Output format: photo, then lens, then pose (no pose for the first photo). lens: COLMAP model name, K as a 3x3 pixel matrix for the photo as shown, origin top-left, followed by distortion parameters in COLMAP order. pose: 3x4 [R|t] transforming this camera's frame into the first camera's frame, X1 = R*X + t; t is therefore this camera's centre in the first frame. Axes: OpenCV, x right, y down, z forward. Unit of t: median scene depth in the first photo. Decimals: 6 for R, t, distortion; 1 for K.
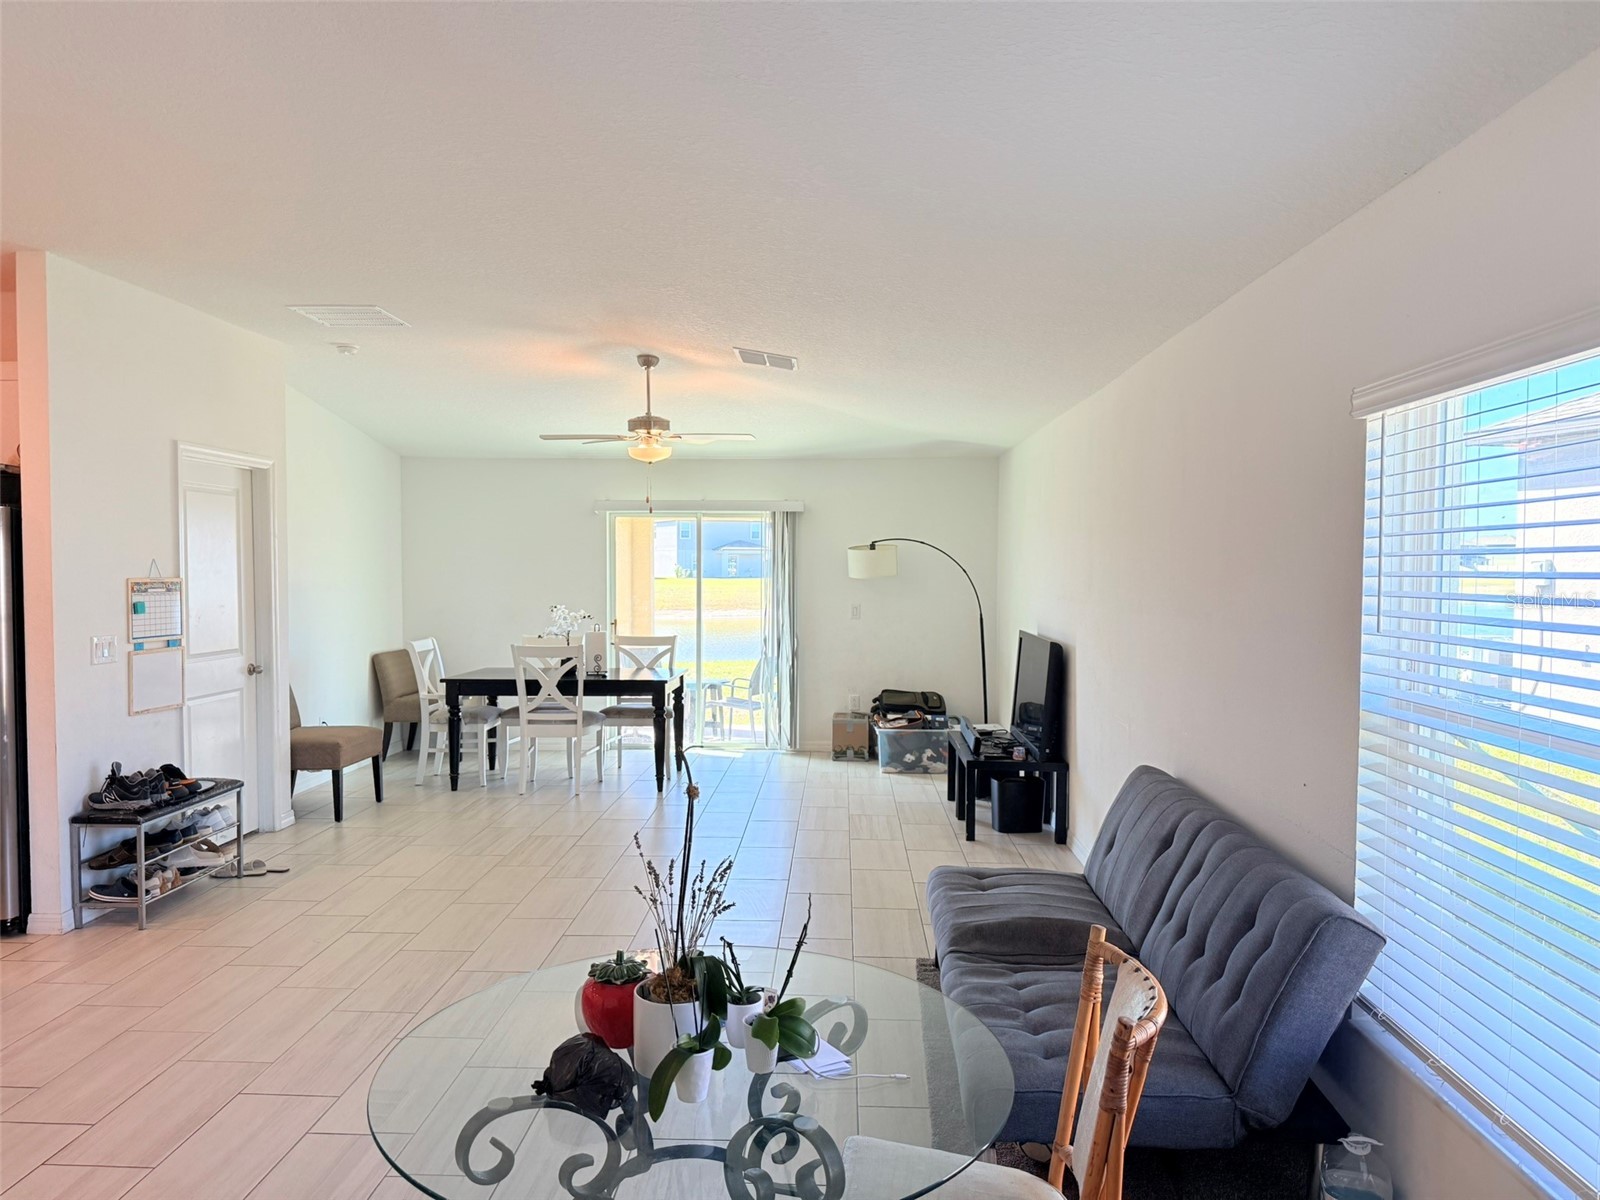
lens RADIAL K [[1131.4, 0, 802.7], [0, 1131.4, 608.5], [0, 0, 1]] dist [0.057108, -0.078474]
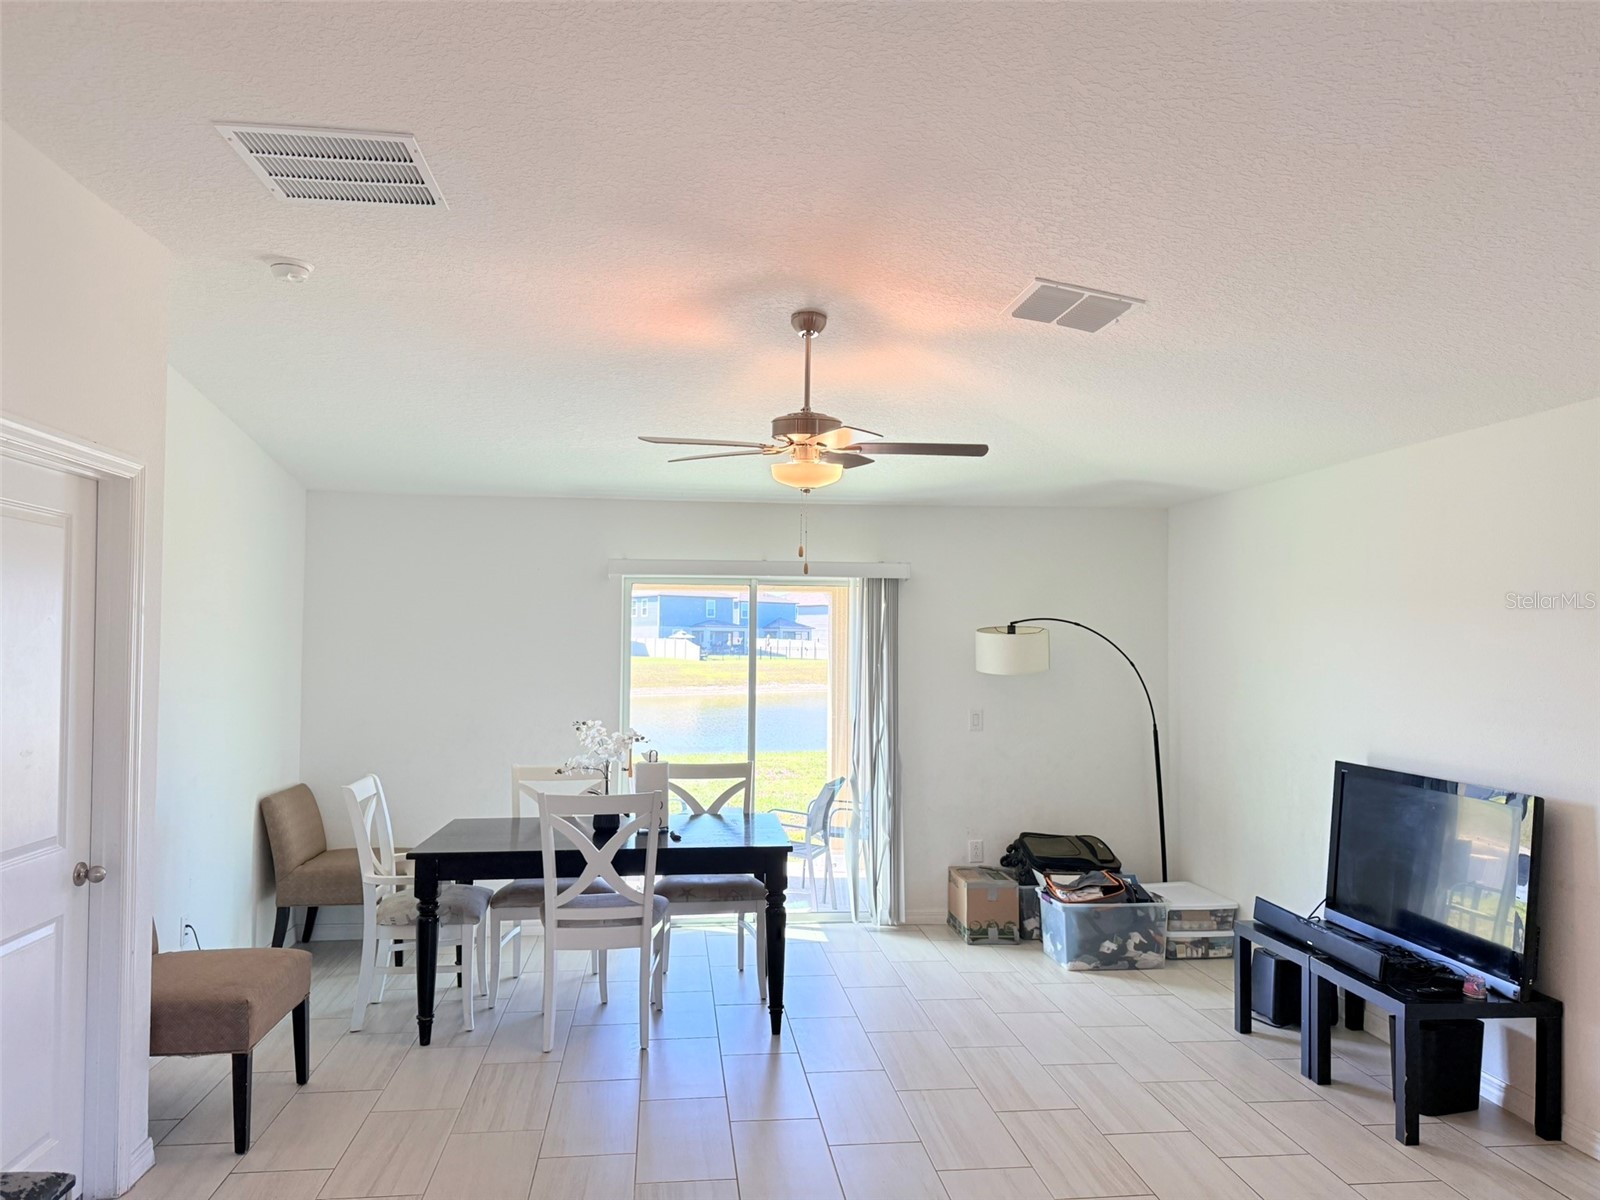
lens RADIAL K [[1132.7, 0, 785.2], [0, 1132.7, 598.5], [0, 0, 1]] dist [0.055972, -0.070010]
pose [[0.989327, 0.009809, 0.145380, -0.204581], [0.001295, 0.997100, -0.076085, -0.023020], [-0.145705, 0.075461, 0.986446, 0.366183]]
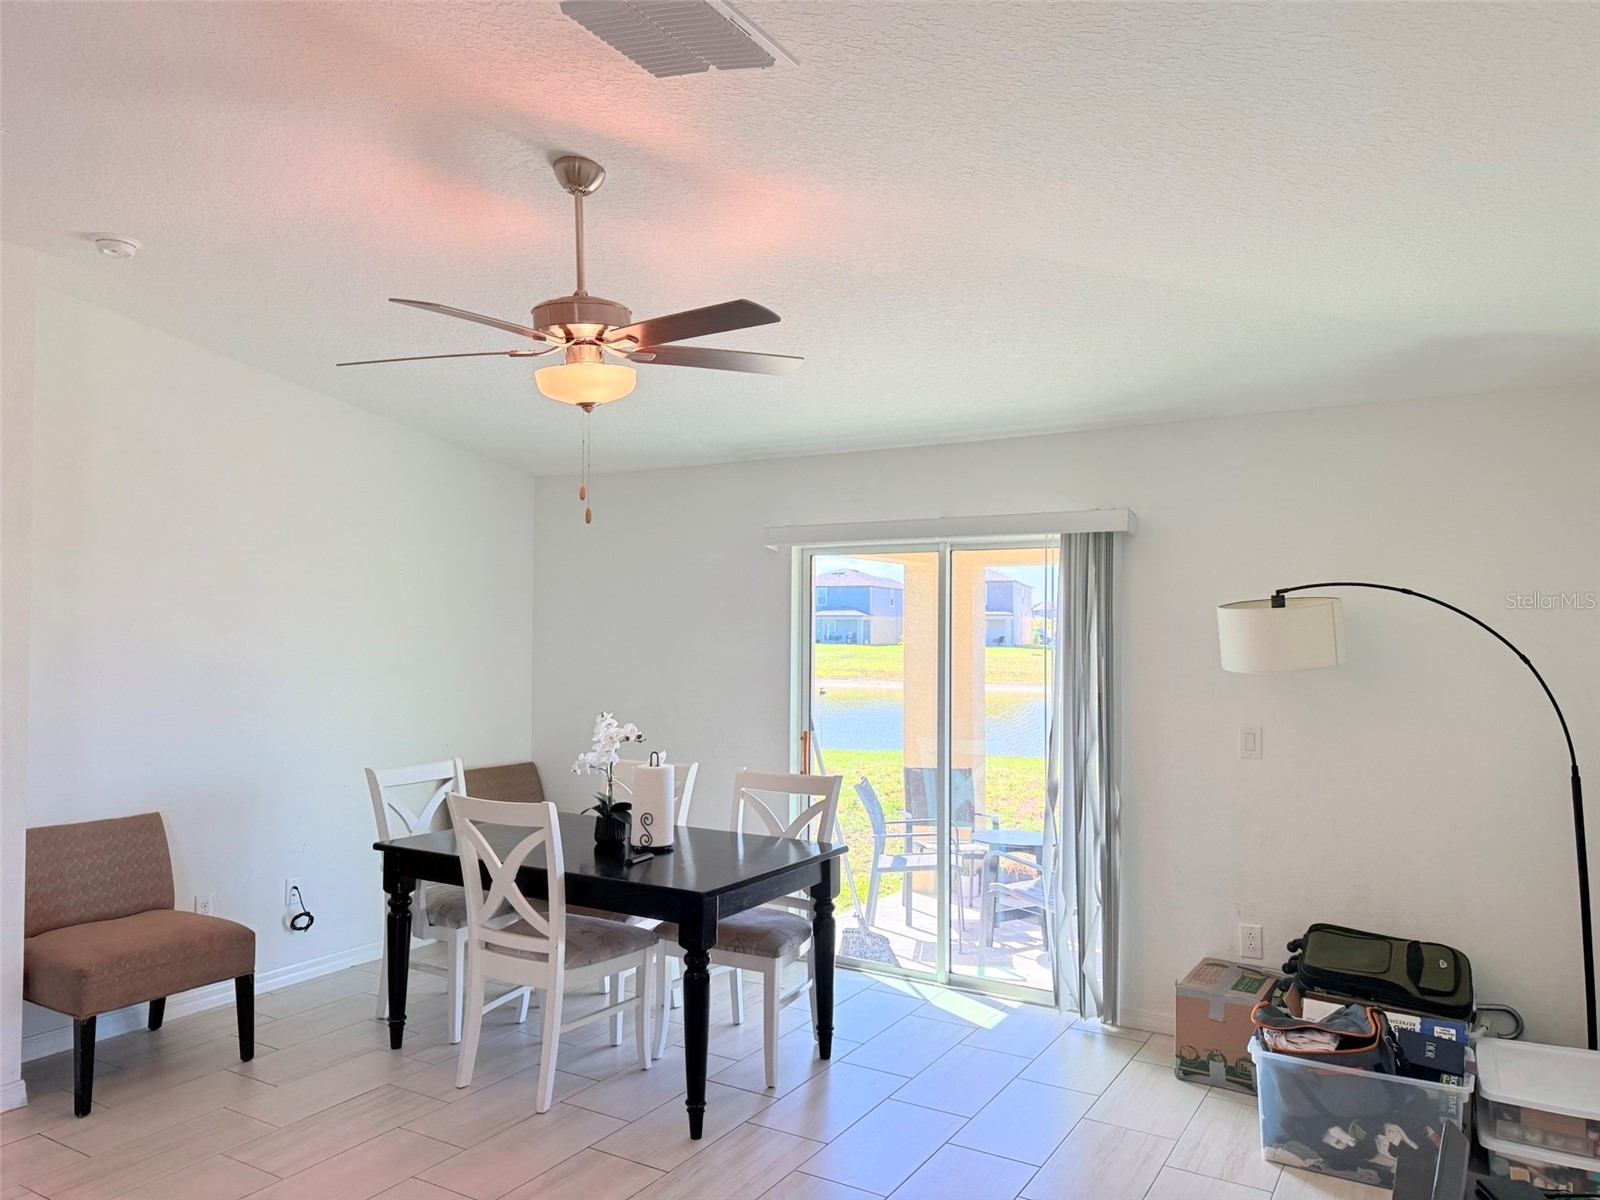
lens RADIAL K [[1131.4, 0, 802.7], [0, 1131.4, 608.5], [0, 0, 1]] dist [0.057108, -0.078474]
pose [[0.877510, -0.005748, -0.479524, 0.128042], [-0.023597, 0.998199, -0.055145, -0.025669], [0.478978, 0.059706, 0.875794, 0.583543]]
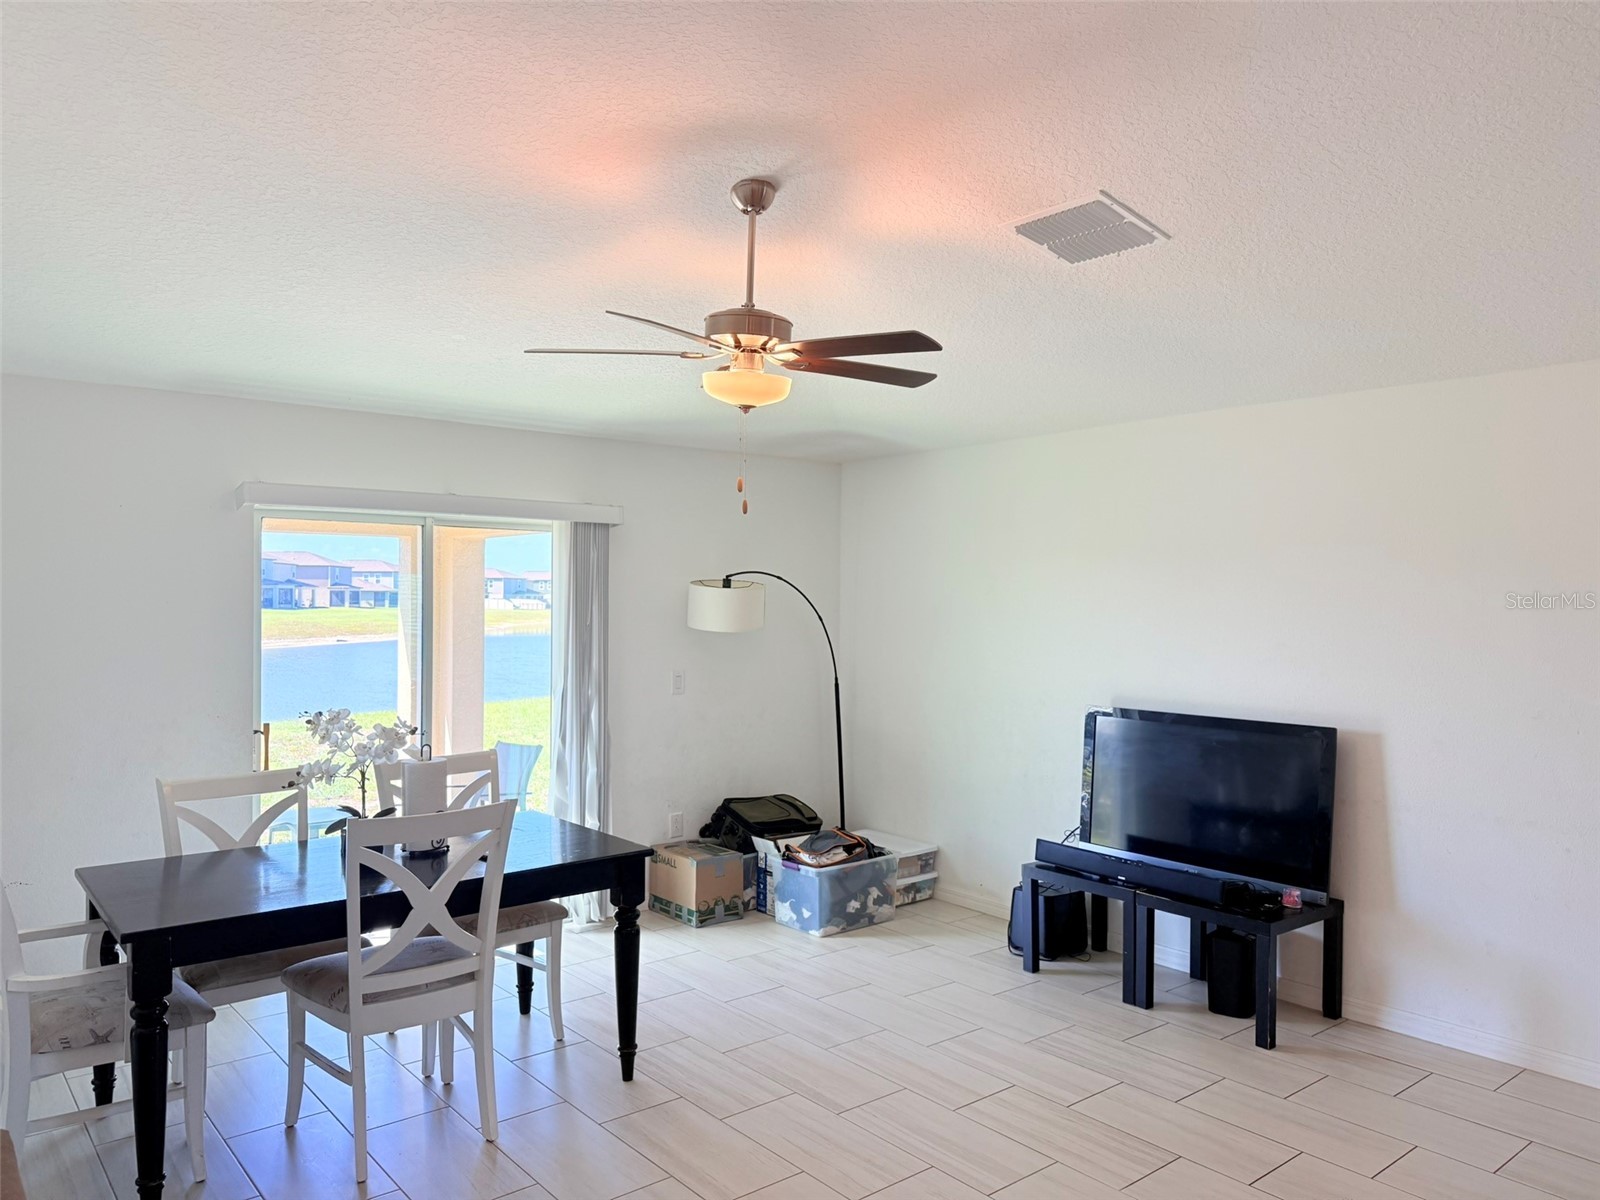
lens RADIAL K [[1126.2, 0, 800.0], [0, 1126.2, 600.0], [0, 0, 1]] dist [0.083052, -0.082049]
pose [[0.744373, 0.000189, 0.667764, -0.385162], [0.024391, 0.999325, -0.027472, -0.029133], [-0.667318, 0.036737, 0.743866, 0.554235]]
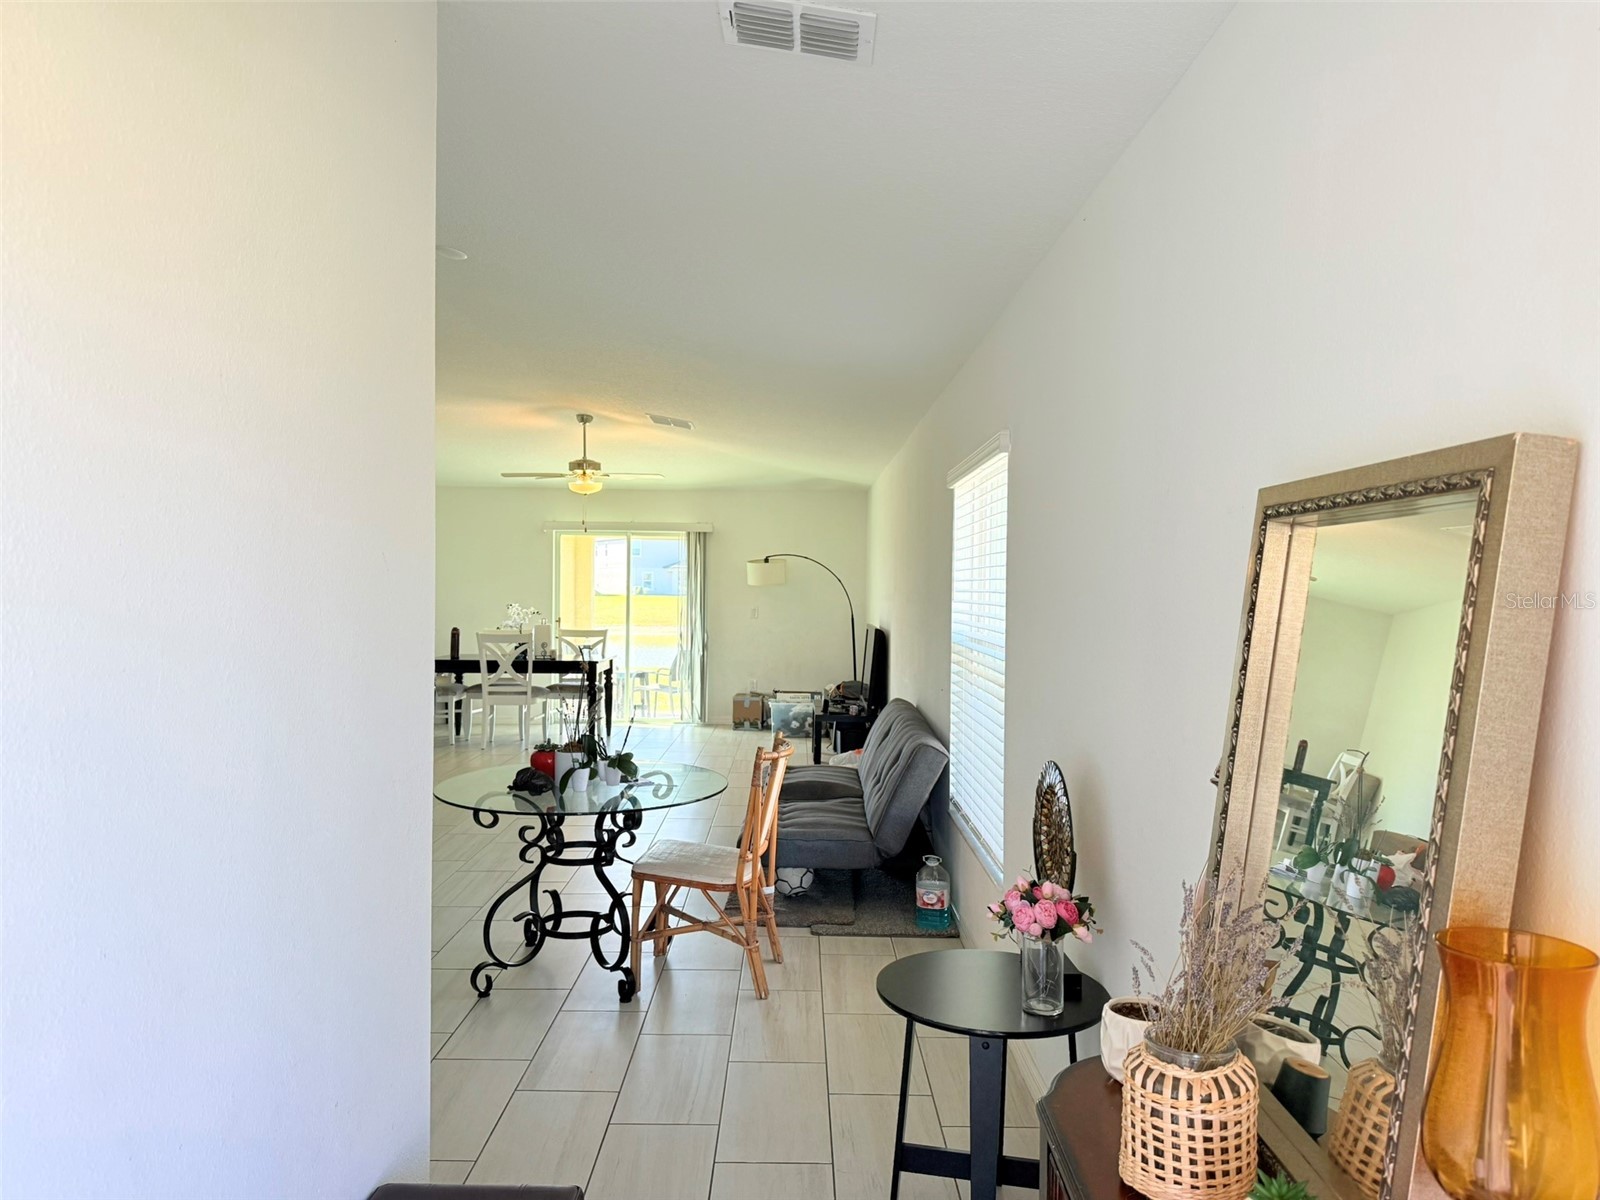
lens RADIAL K [[1140.0, 0, 810.0], [0, 1140.0, 604.0], [0, 0, 1]] dist [0.096322, -0.079600]
pose [[0.998951, 0.006603, 0.045315, 0.059932], [-0.005615, 0.999745, -0.021892, 0.023983], [-0.045448, 0.021614, 0.998733, -0.306326]]
